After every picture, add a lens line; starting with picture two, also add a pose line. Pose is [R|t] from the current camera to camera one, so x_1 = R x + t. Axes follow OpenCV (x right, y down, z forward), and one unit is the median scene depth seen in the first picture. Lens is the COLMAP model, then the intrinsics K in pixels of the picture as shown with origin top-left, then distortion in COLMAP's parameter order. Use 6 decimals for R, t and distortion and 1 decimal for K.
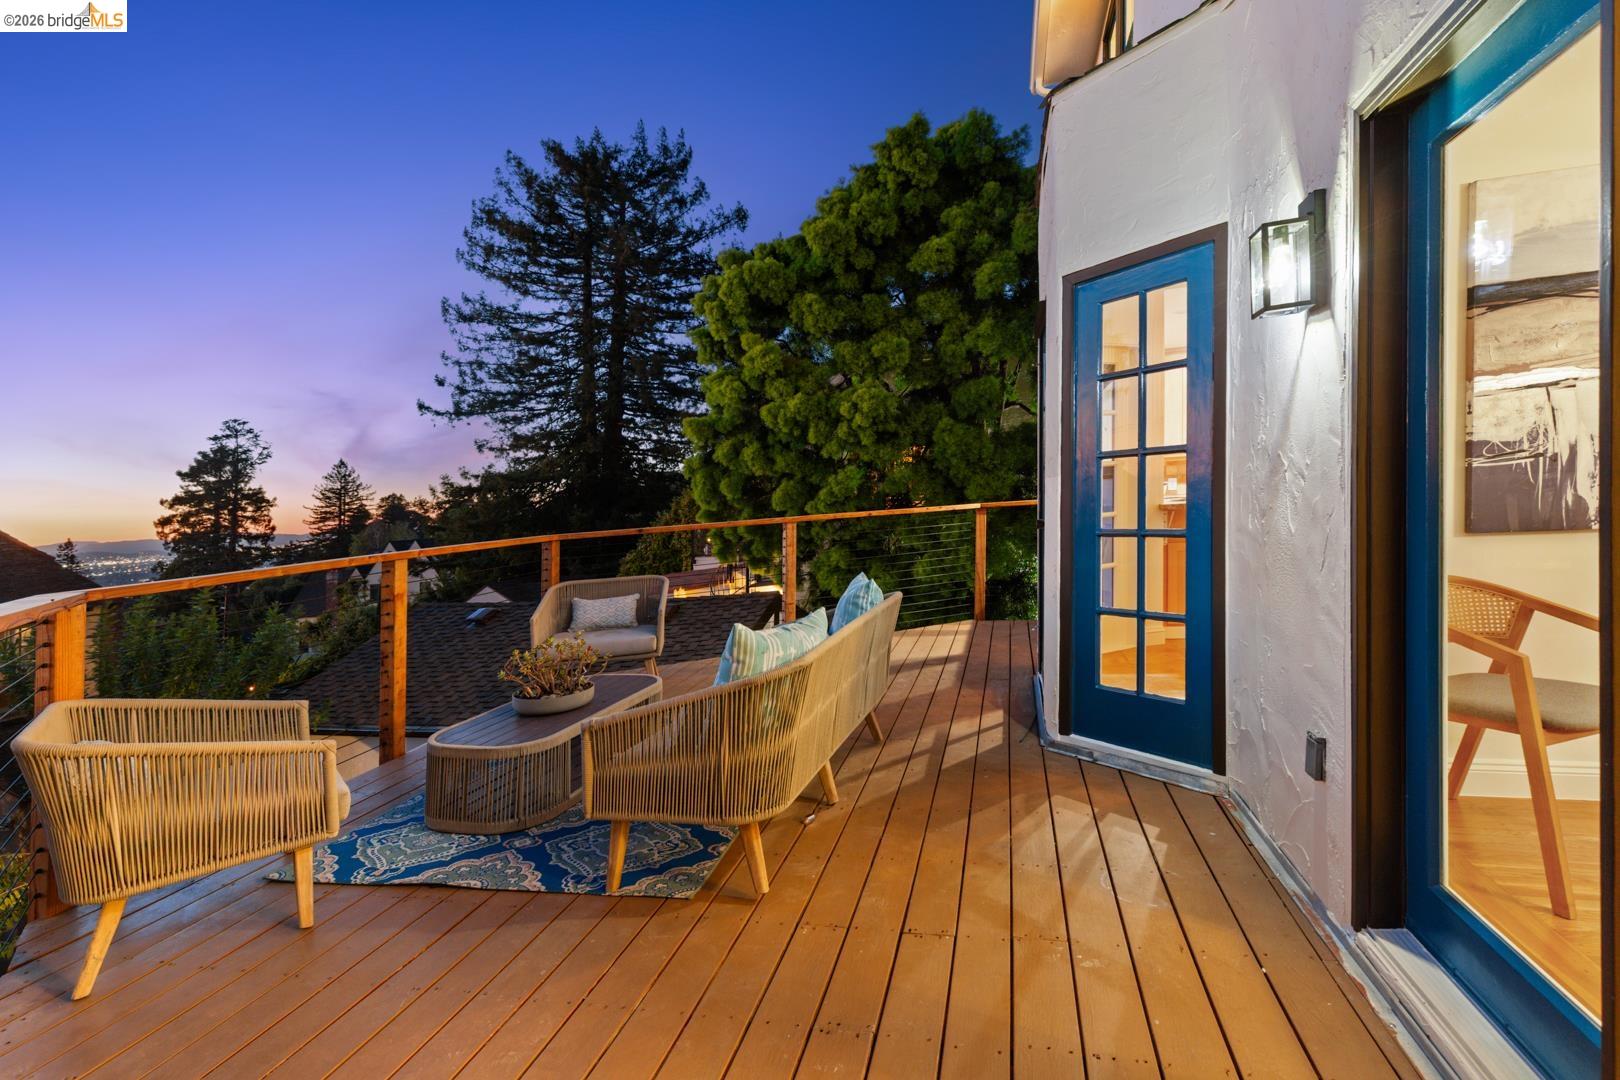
lens RADIAL K [[723.8, 0, 810.0], [0, 723.8, 540.0], [0, 0, 1]] dist [0.001958, 0.000616]
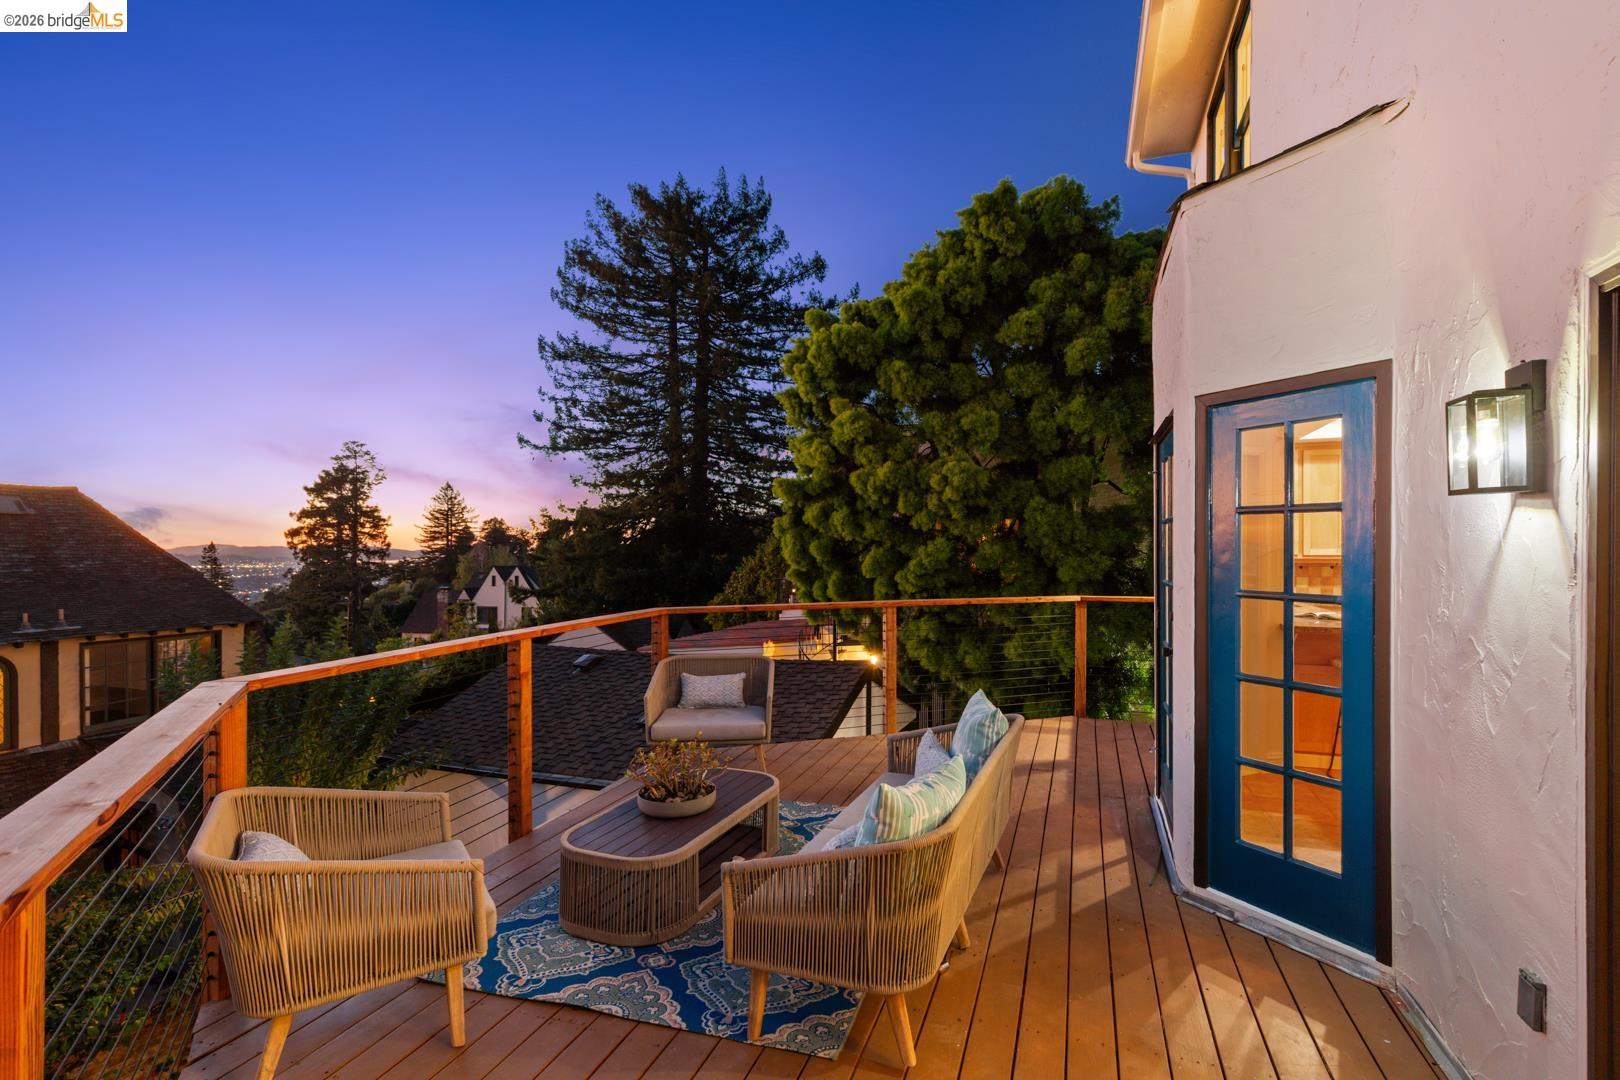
lens RADIAL K [[653.4, 0, 810.0], [0, 653.4, 540.0], [0, 0, 1]] dist [0.002455, 0.000297]
pose [[0.998552, 0.023740, -0.048272, -0.080196], [-0.022134, 0.999193, 0.033525, -0.119856], [0.049029, -0.032408, 0.998271, 0.052517]]
